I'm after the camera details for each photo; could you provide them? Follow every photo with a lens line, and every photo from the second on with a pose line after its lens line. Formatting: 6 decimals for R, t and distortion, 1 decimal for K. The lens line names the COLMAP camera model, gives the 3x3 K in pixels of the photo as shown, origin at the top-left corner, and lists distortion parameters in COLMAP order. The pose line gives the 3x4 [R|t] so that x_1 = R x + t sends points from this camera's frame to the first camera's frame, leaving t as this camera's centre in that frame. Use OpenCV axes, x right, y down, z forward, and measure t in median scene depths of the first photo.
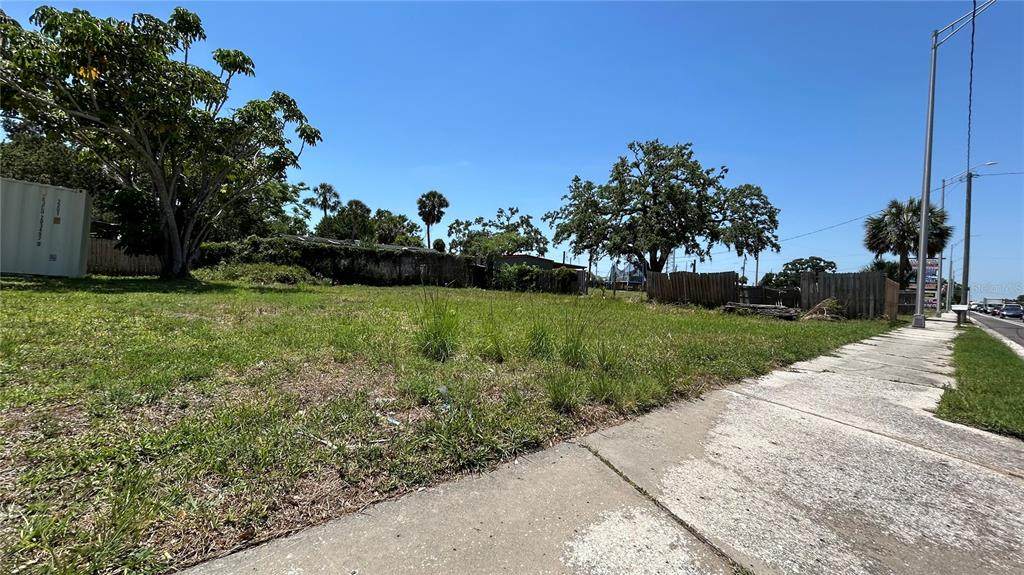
lens RADIAL K [[415.5, 0, 513.3], [0, 415.5, 288.9], [0, 0, 1]] dist [0.002139, 0.000024]
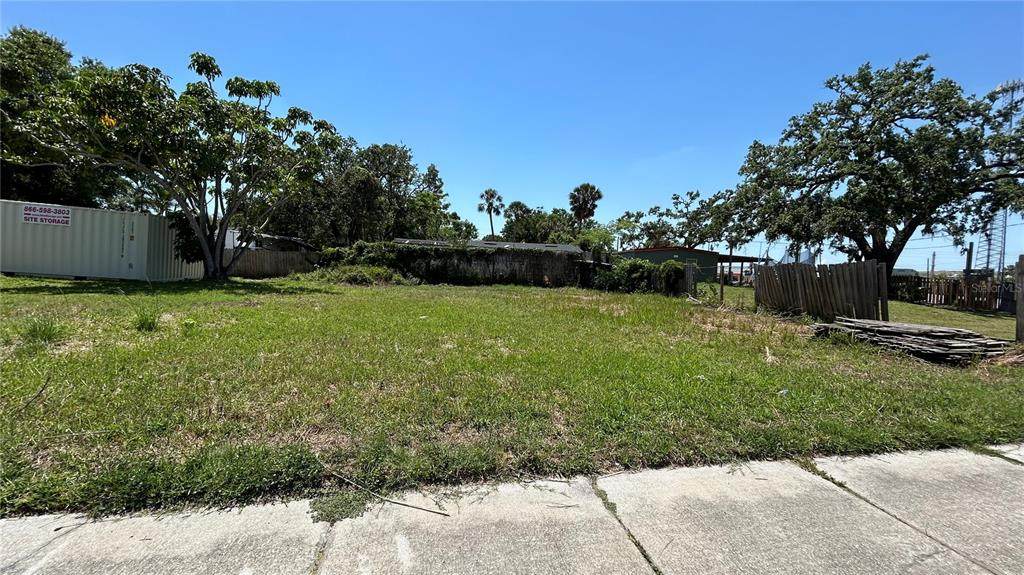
lens RADIAL K [[415.5, 0, 511.6], [0, 415.5, 284.8], [0, 0, 1]] dist [0.002139, 0.000024]
pose [[0.865064, -0.000534, -0.501661, 0.135210], [-0.001278, 0.999994, -0.003268, -0.002796], [0.501660, 0.003468, 0.865058, 0.102111]]
